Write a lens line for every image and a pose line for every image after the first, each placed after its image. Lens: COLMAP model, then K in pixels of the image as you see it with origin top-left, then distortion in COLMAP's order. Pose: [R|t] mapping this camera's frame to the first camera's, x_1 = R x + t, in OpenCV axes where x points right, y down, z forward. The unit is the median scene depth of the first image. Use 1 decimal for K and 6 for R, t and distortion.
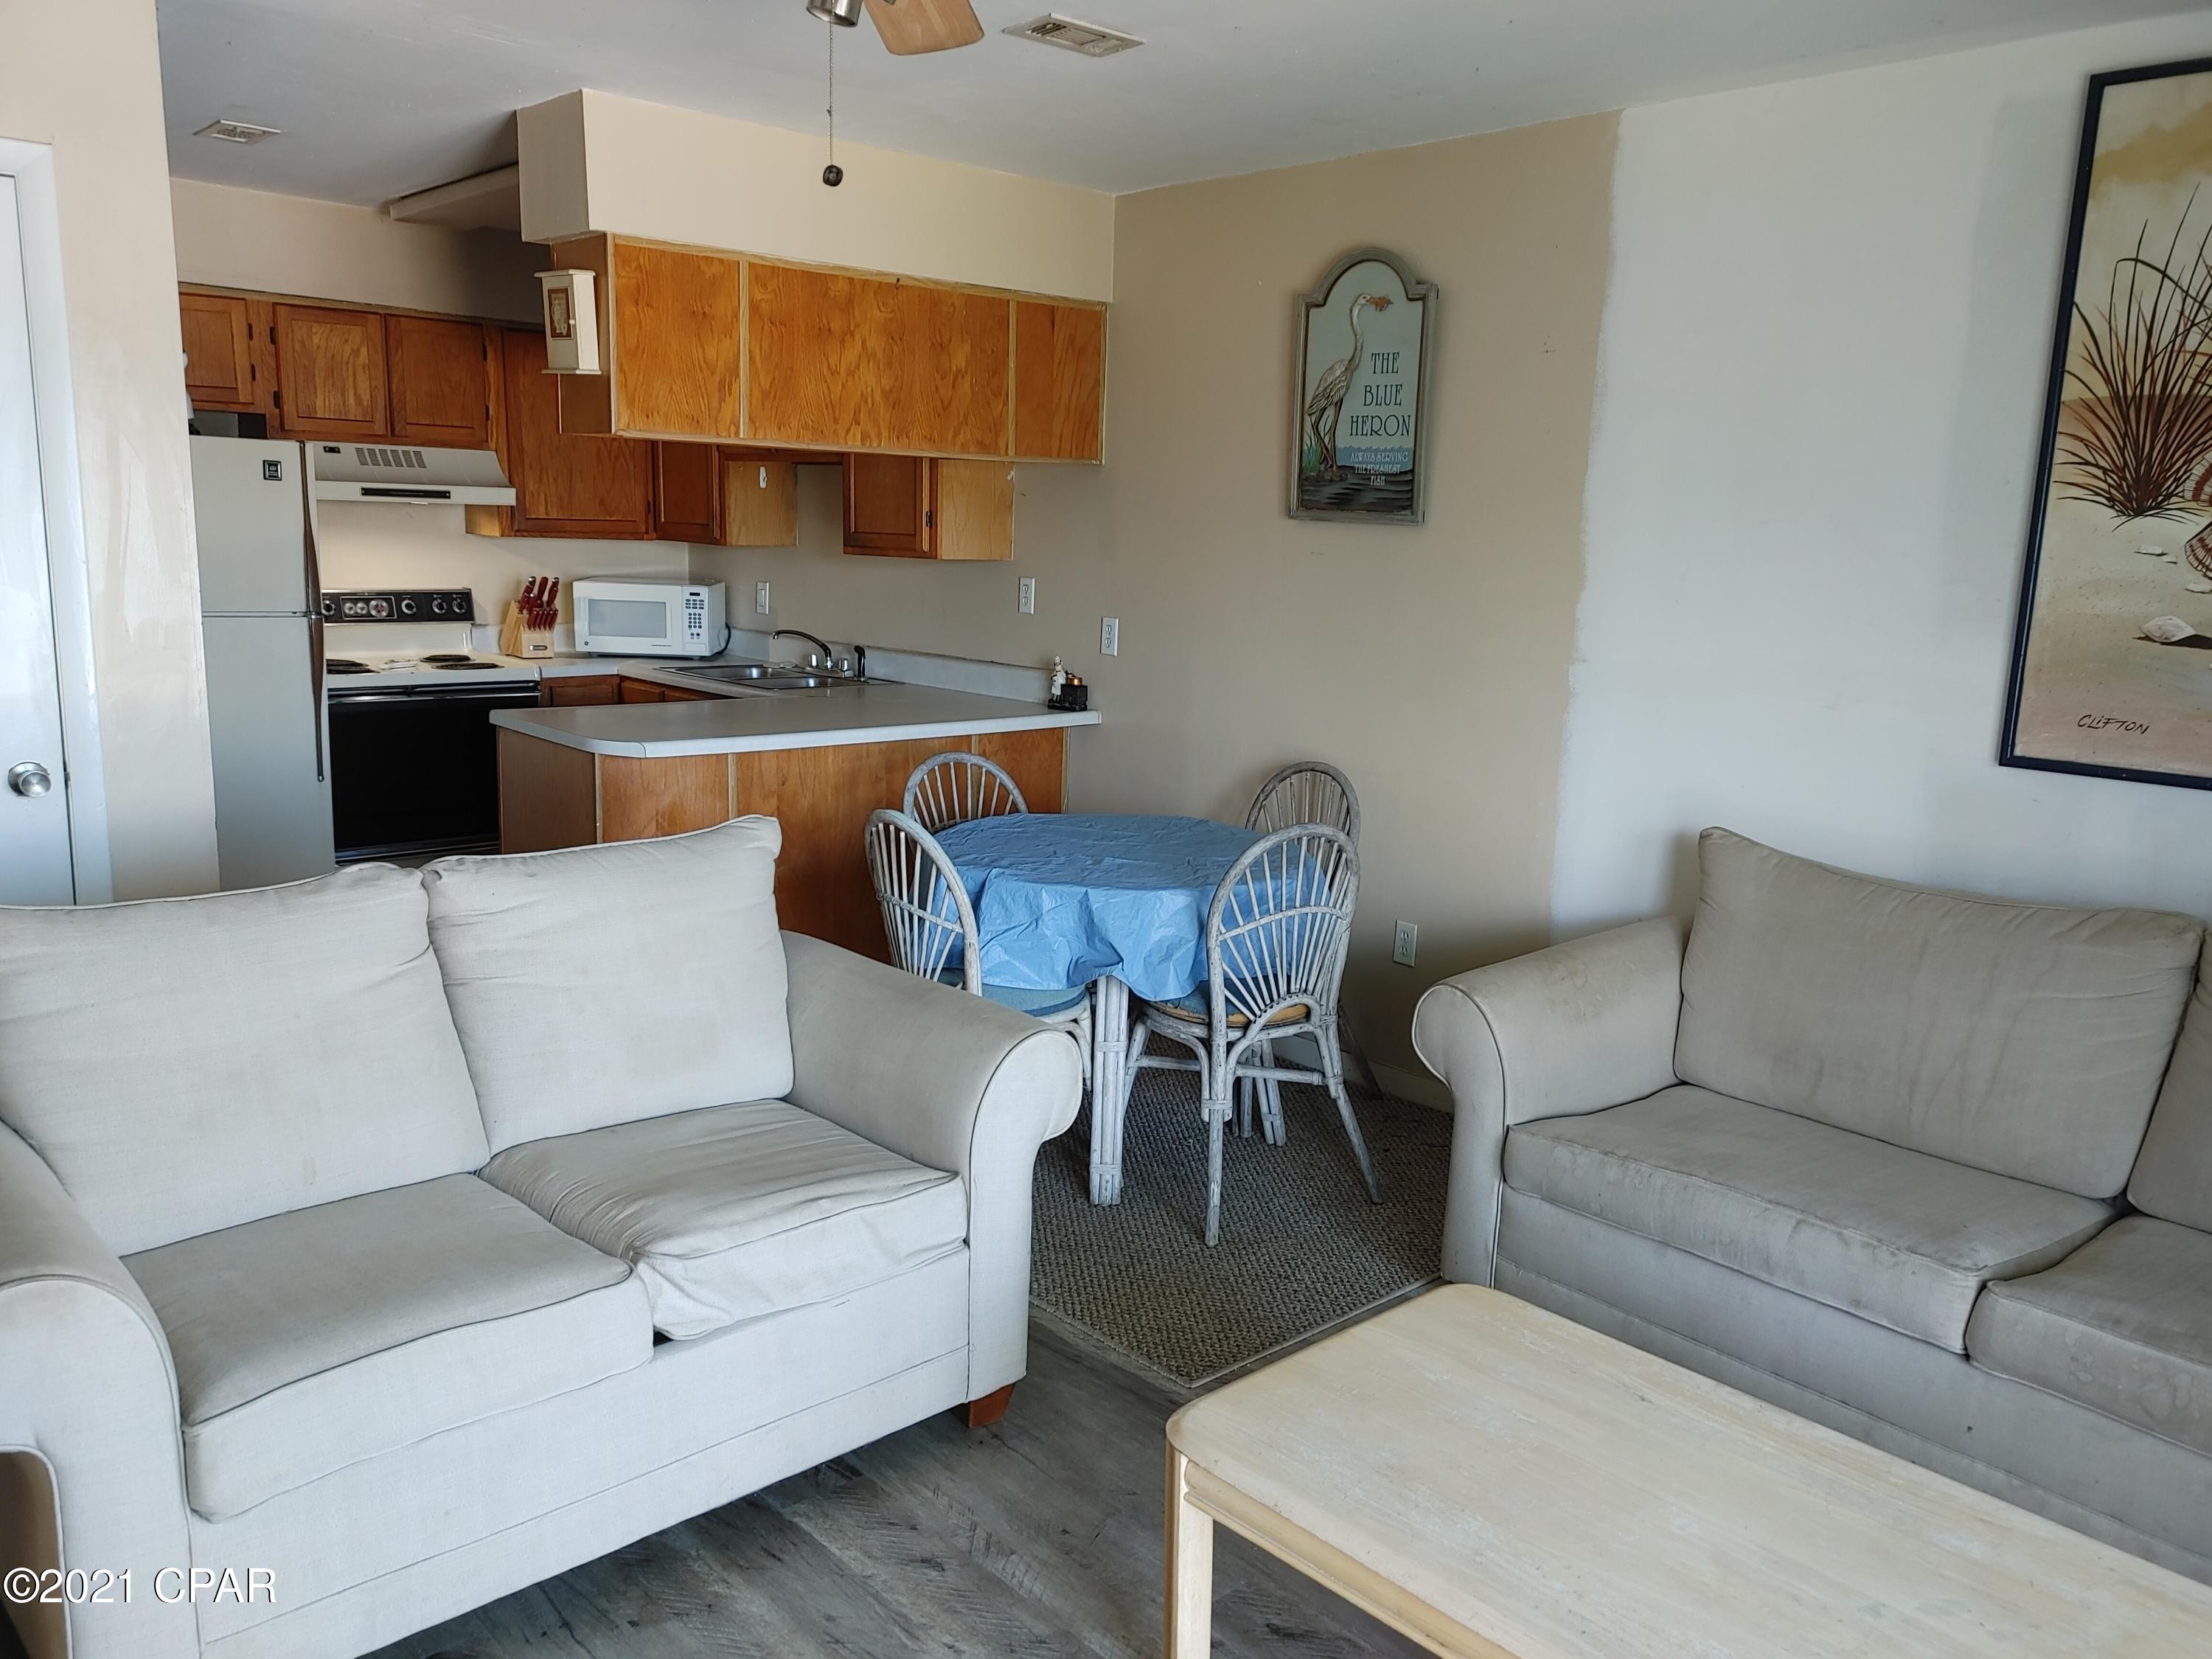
lens RADIAL K [[1720.3, 0, 1106.0], [0, 1720.3, 829.5], [0, 0, 1]] dist [0.042971, -0.003137]
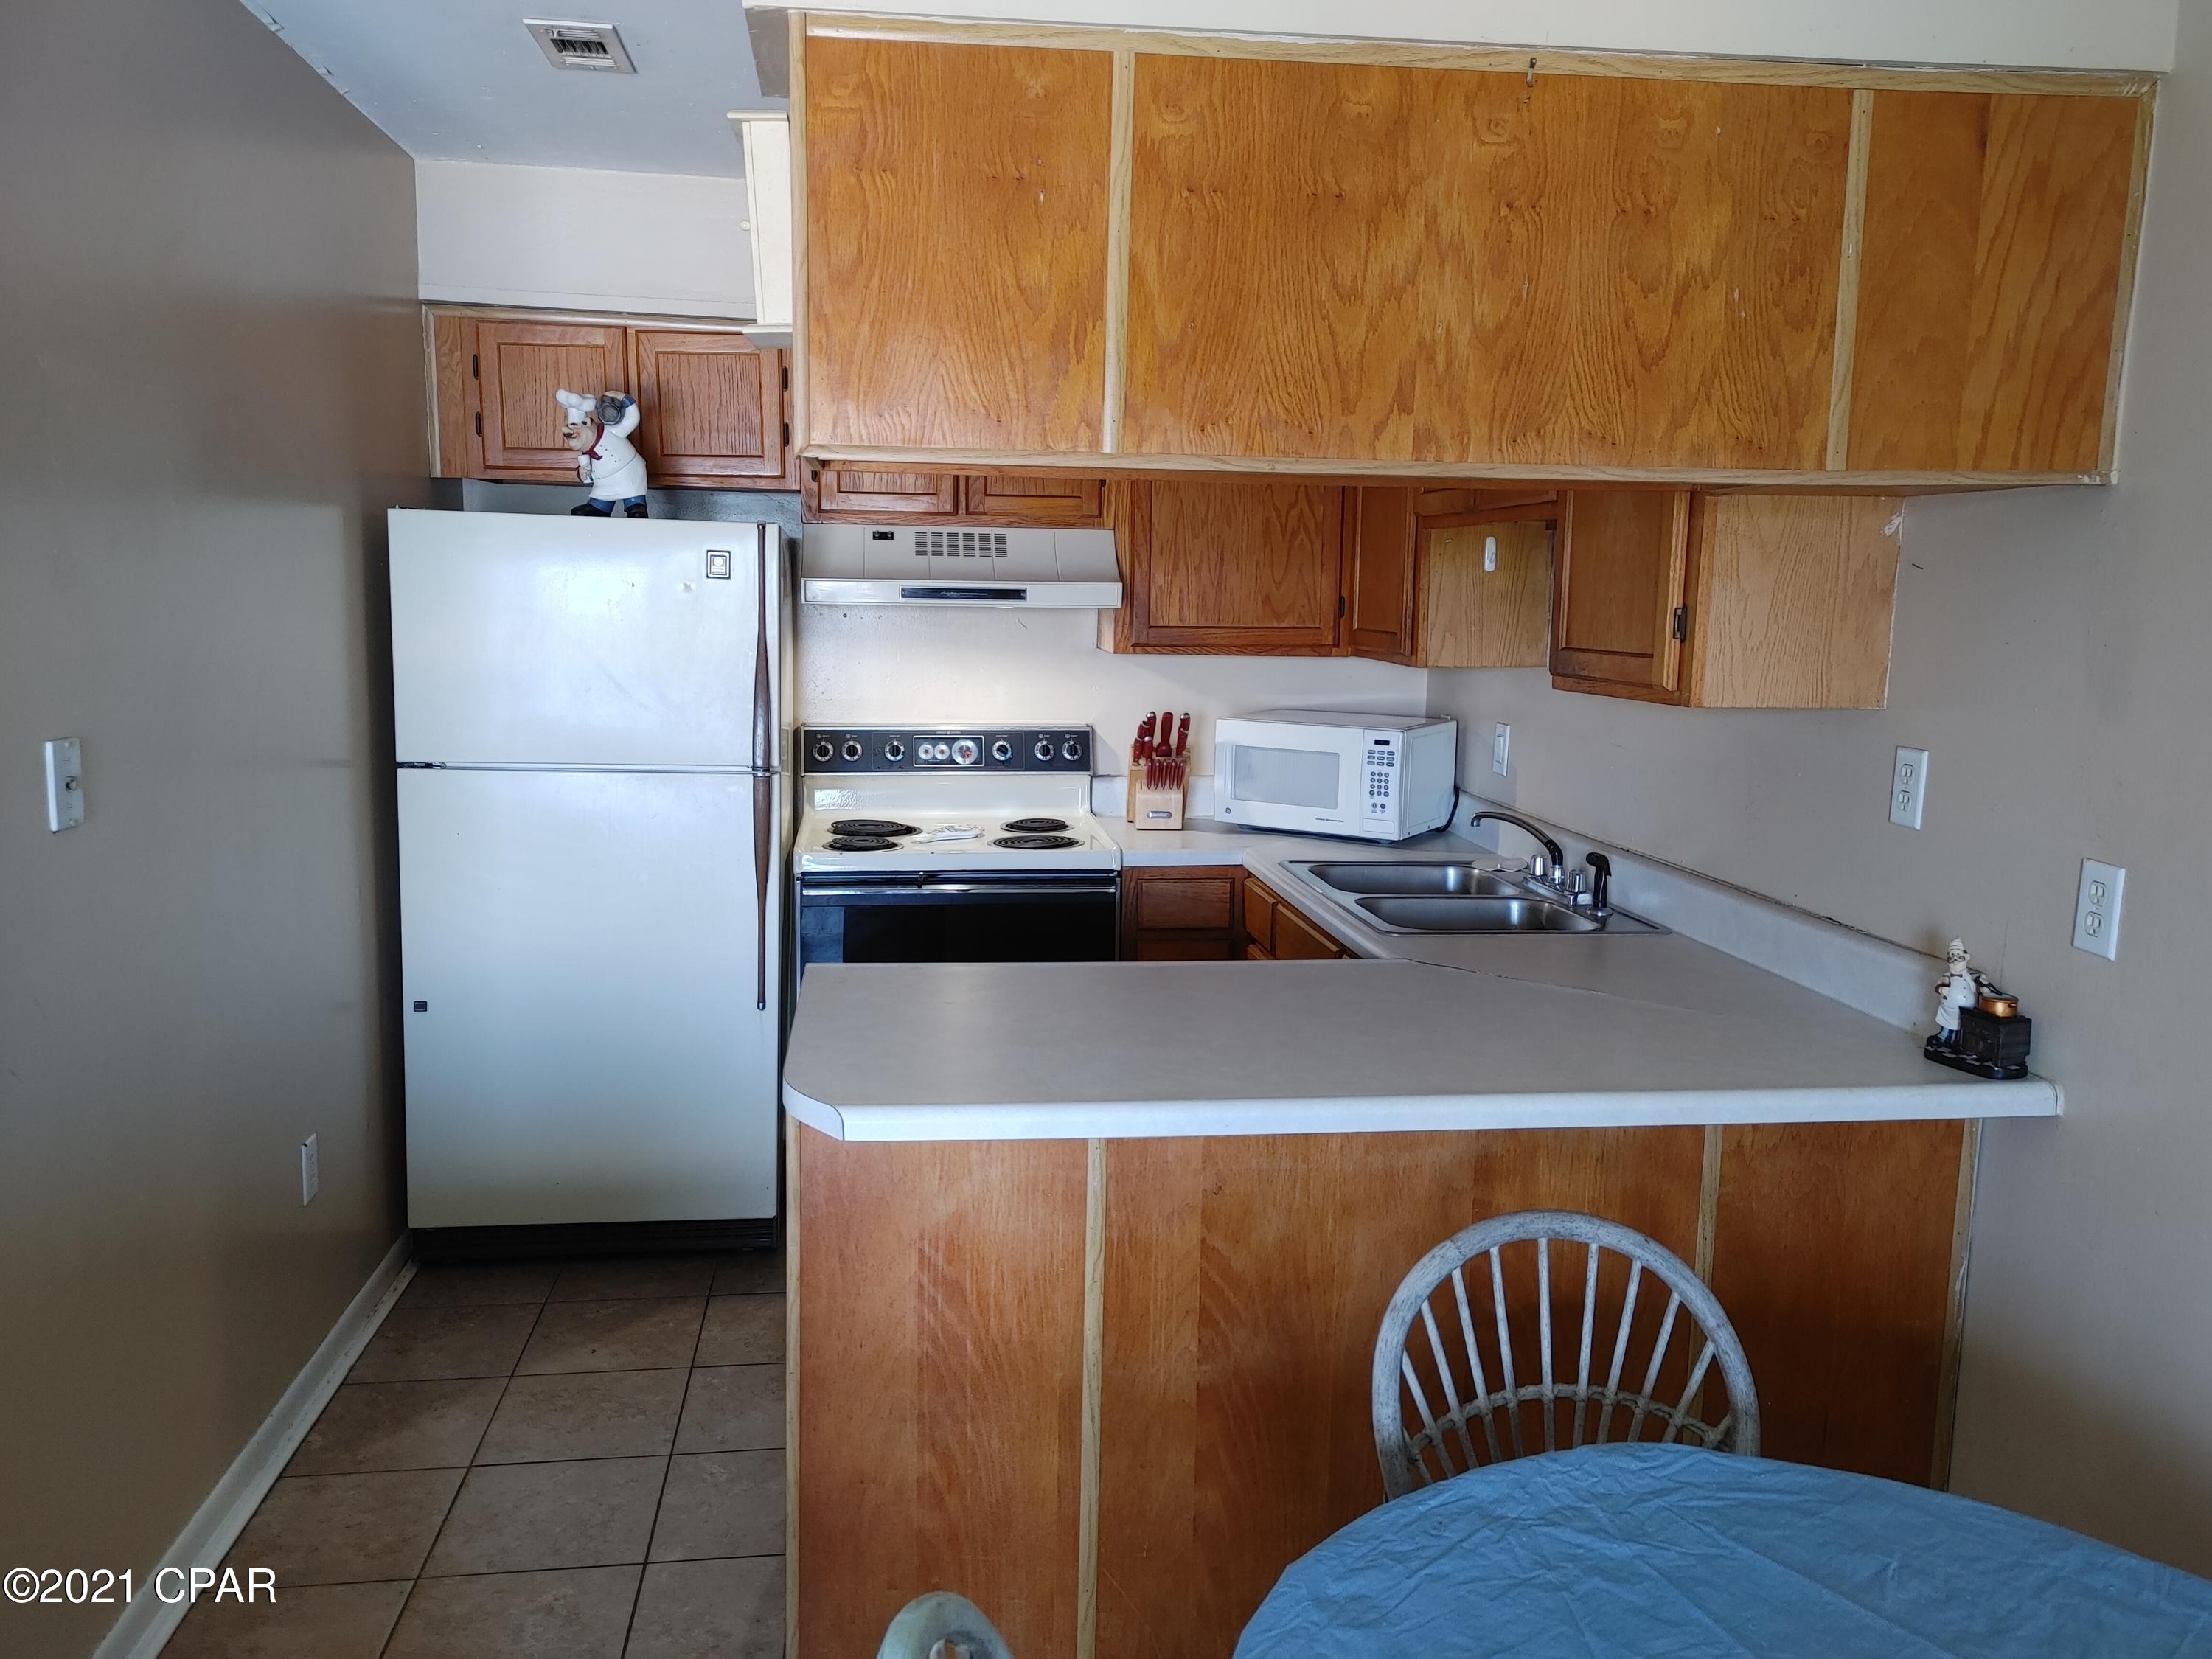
lens RADIAL K [[1679.0, 0, 1106.0], [0, 1679.0, 829.5], [0, 0, 1]] dist [0.039328, -0.004416]
pose [[0.819542, 0.062589, -0.569591, 0.036025], [-0.091809, 0.995518, -0.022706, -0.098225], [0.565617, 0.070902, 0.821614, 0.532448]]
